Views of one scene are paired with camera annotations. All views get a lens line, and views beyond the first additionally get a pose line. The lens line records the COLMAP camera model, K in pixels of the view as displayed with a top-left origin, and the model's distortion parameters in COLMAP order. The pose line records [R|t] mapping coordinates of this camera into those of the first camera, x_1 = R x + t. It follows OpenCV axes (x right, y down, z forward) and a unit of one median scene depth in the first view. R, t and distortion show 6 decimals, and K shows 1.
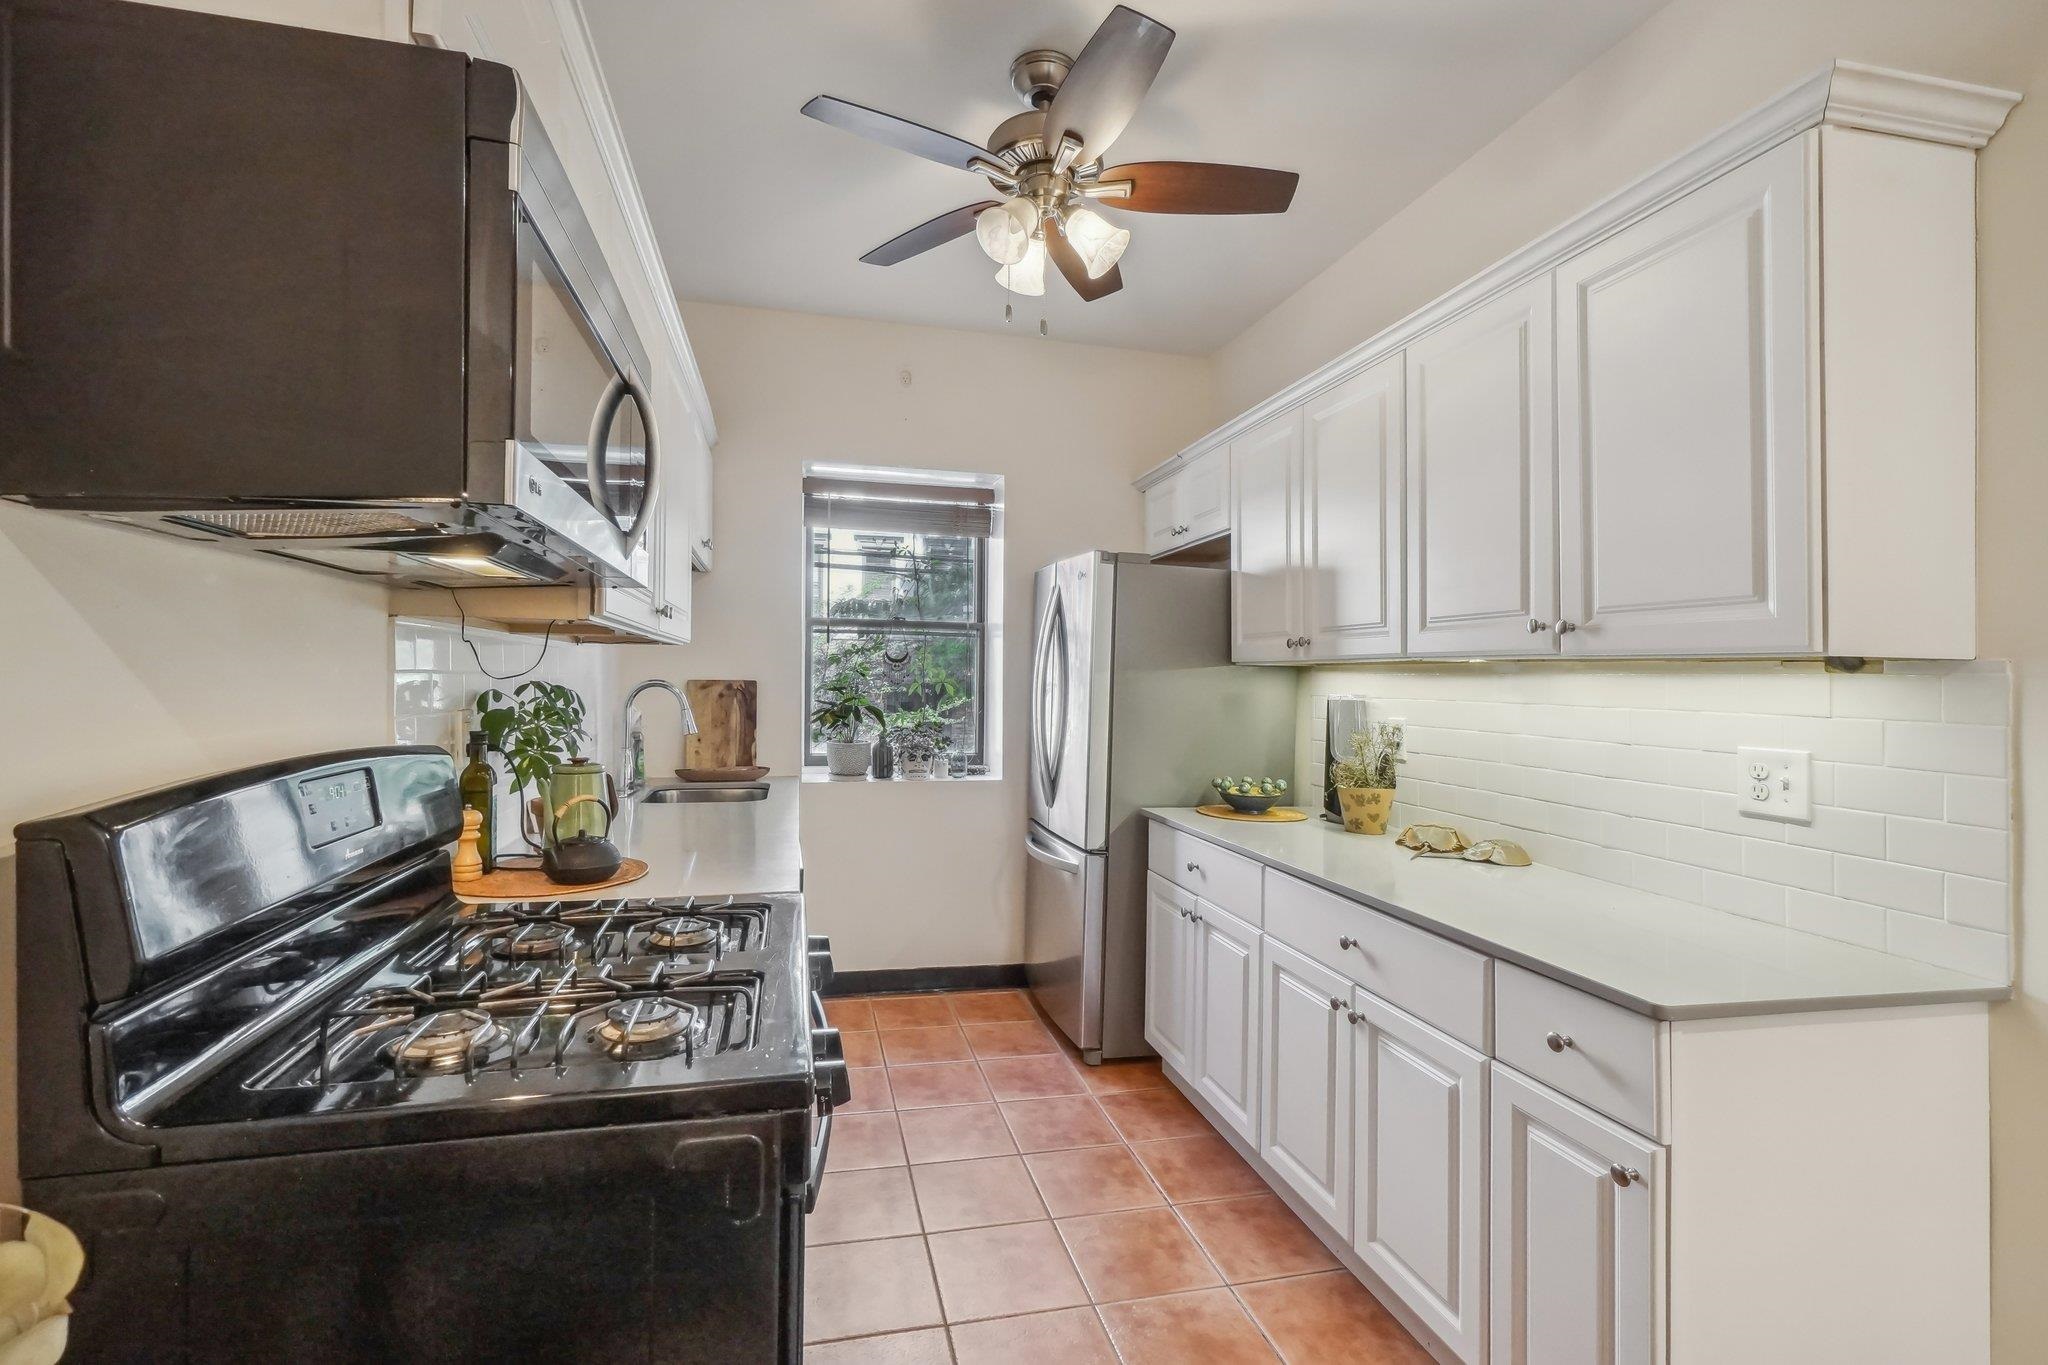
lens RADIAL K [[896.3, 0, 1013.9], [0, 896.3, 692.9], [0, 0, 1]] dist [-0.001673, 0.000357]
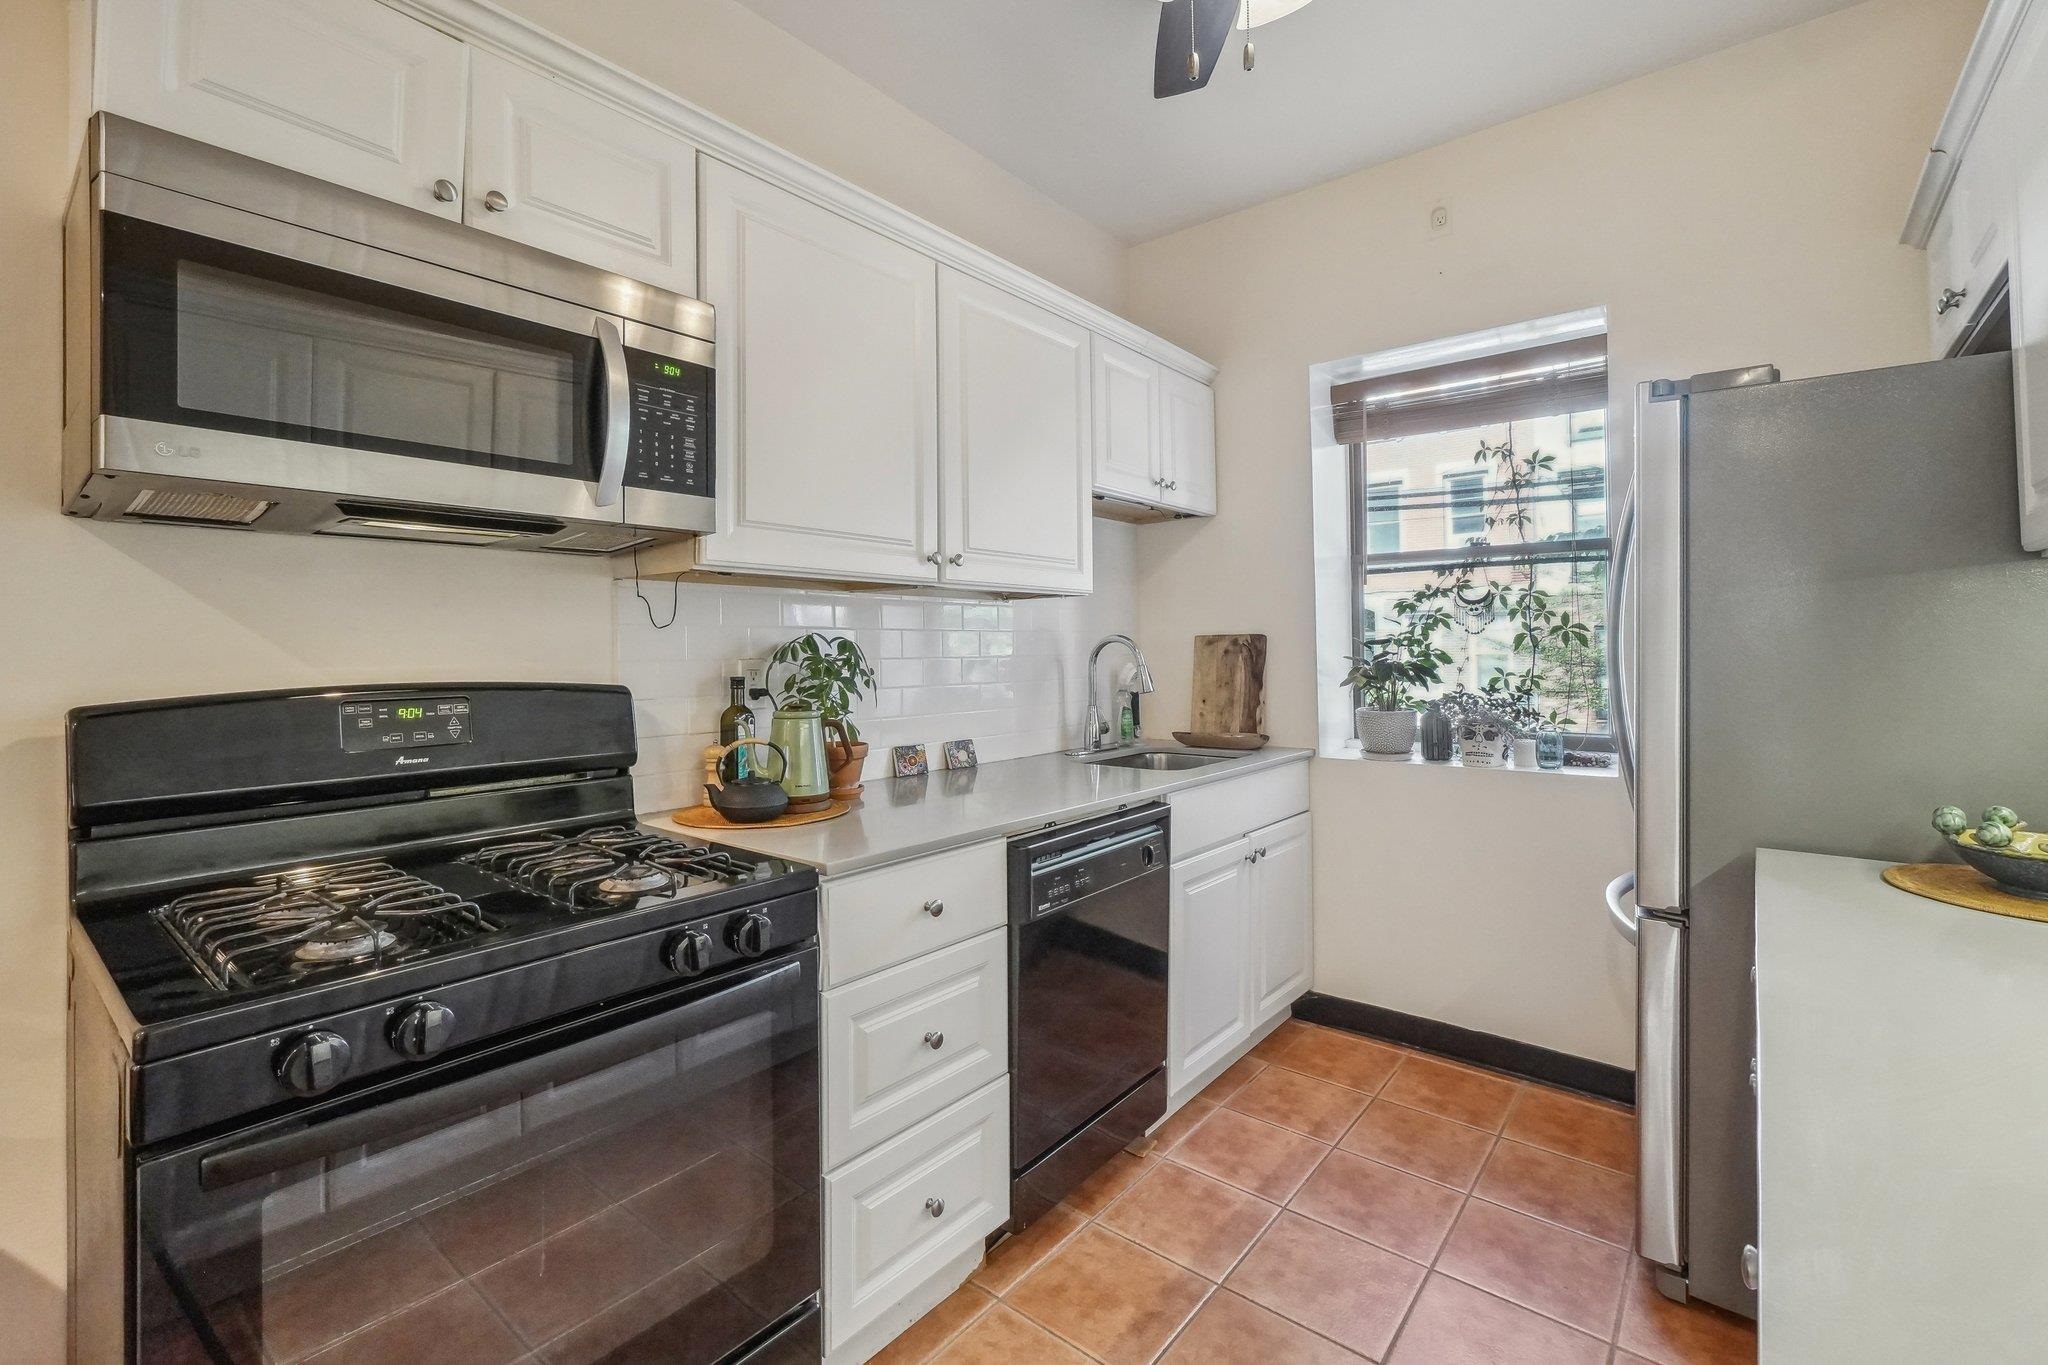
lens RADIAL K [[901.8, 0, 1023.2], [0, 901.8, 656.4], [0, 0, 1]] dist [-0.000787, -0.000057]
pose [[0.607722, -0.016701, -0.793974, 0.297709], [0.007108, 0.999853, -0.015592, 0.022425], [0.794118, 0.003832, 0.607751, 0.338287]]
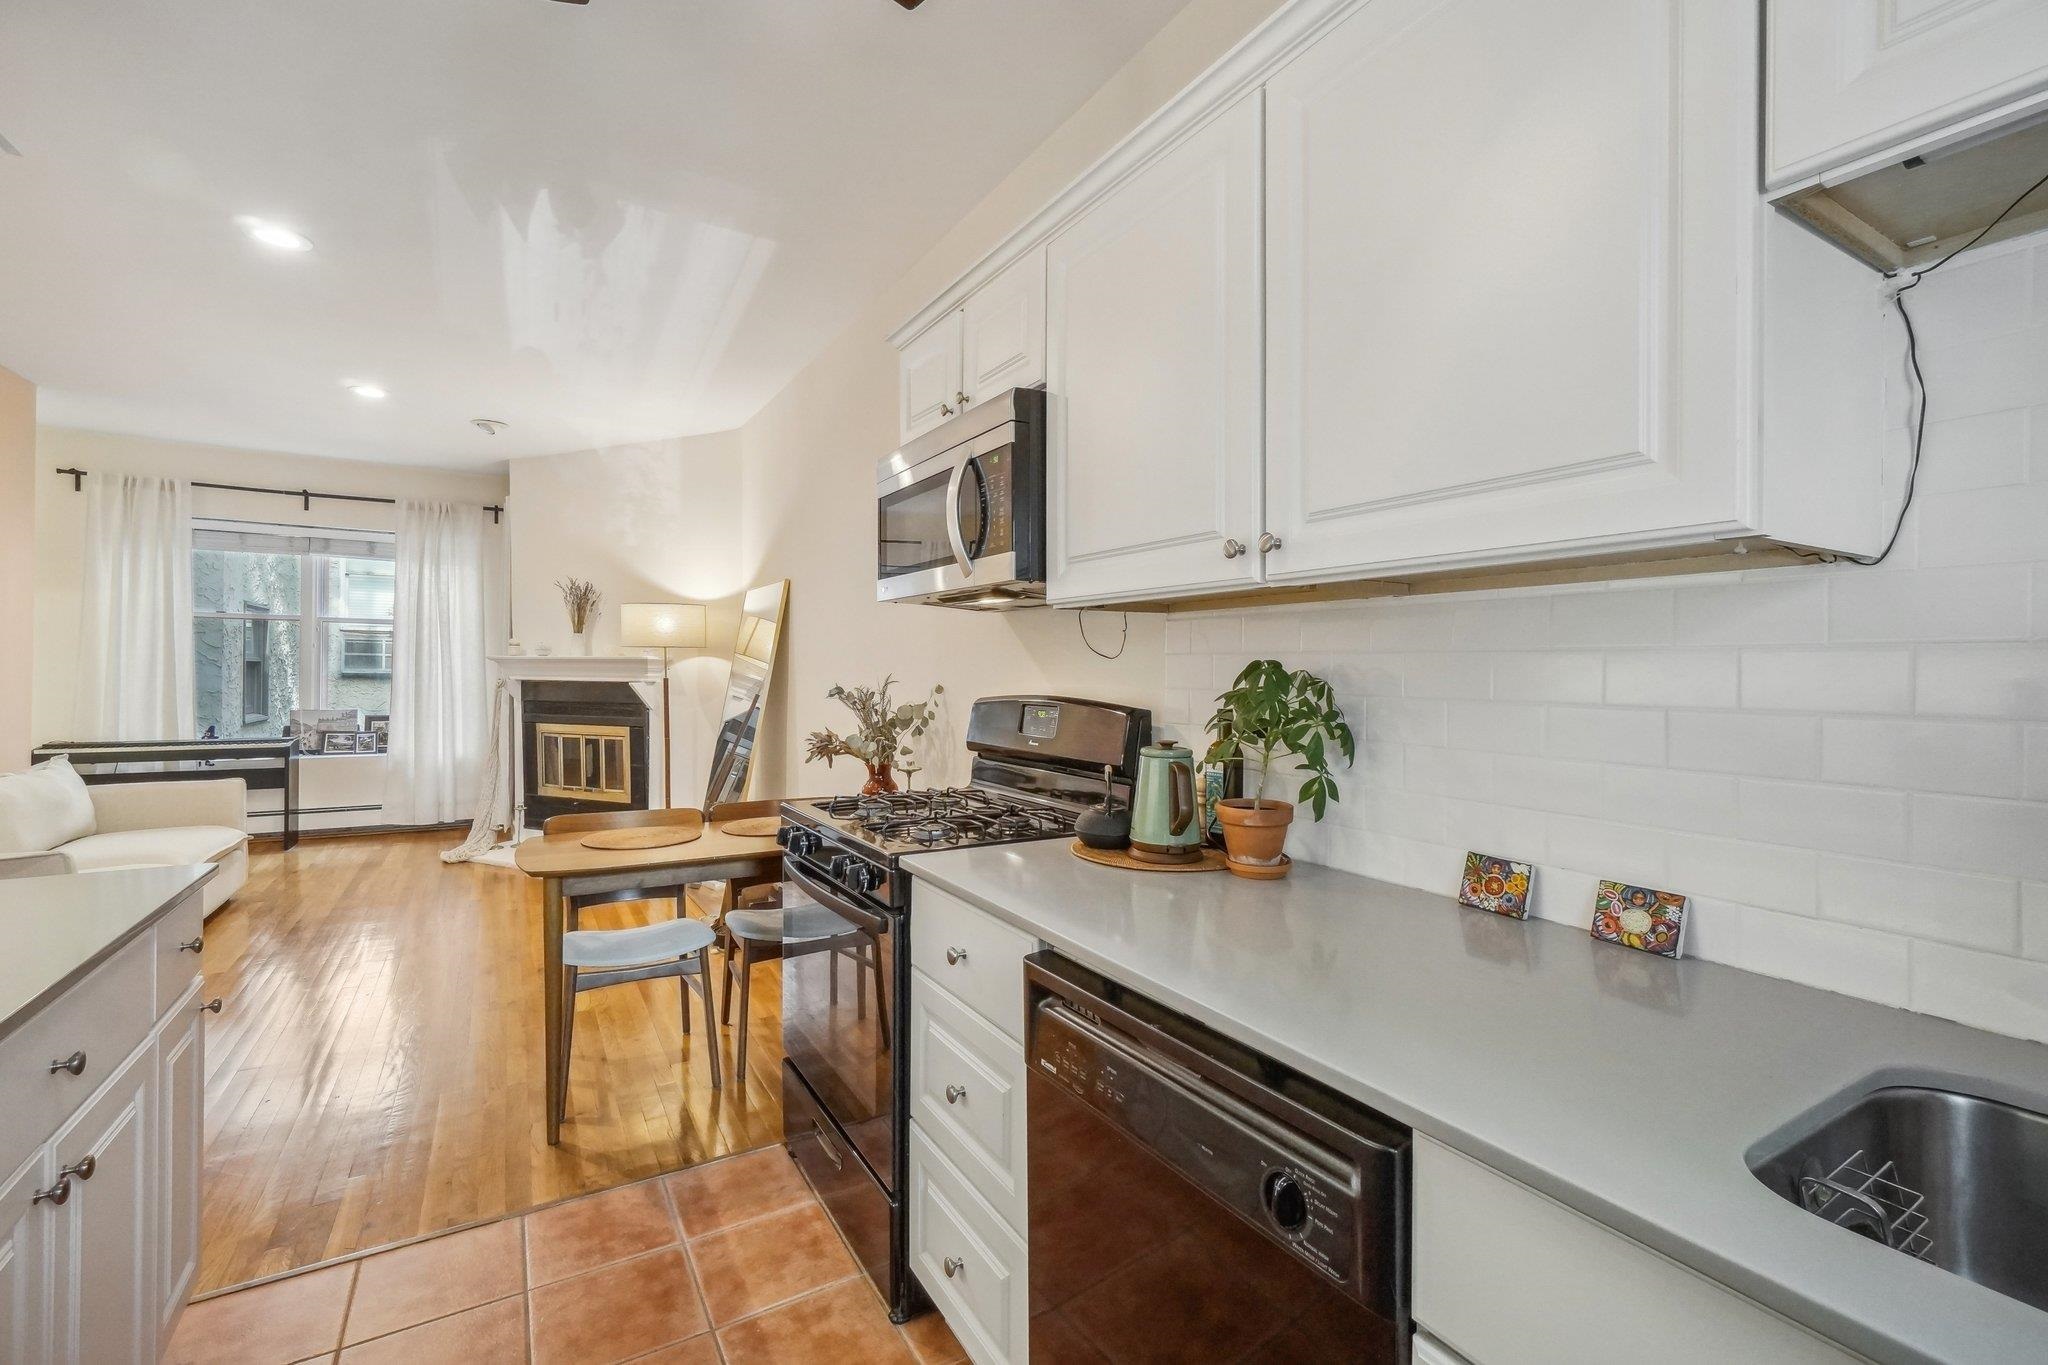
lens RADIAL K [[858.2, 0, 990.0], [0, 858.2, 670.4], [0, 0, 1]] dist [-0.001229, 0.000271]
pose [[-0.960114, -0.027431, -0.278261, -0.015285], [-0.030184, 0.999529, 0.005611, 0.004411], [0.277976, 0.013786, -0.960489, 0.997385]]
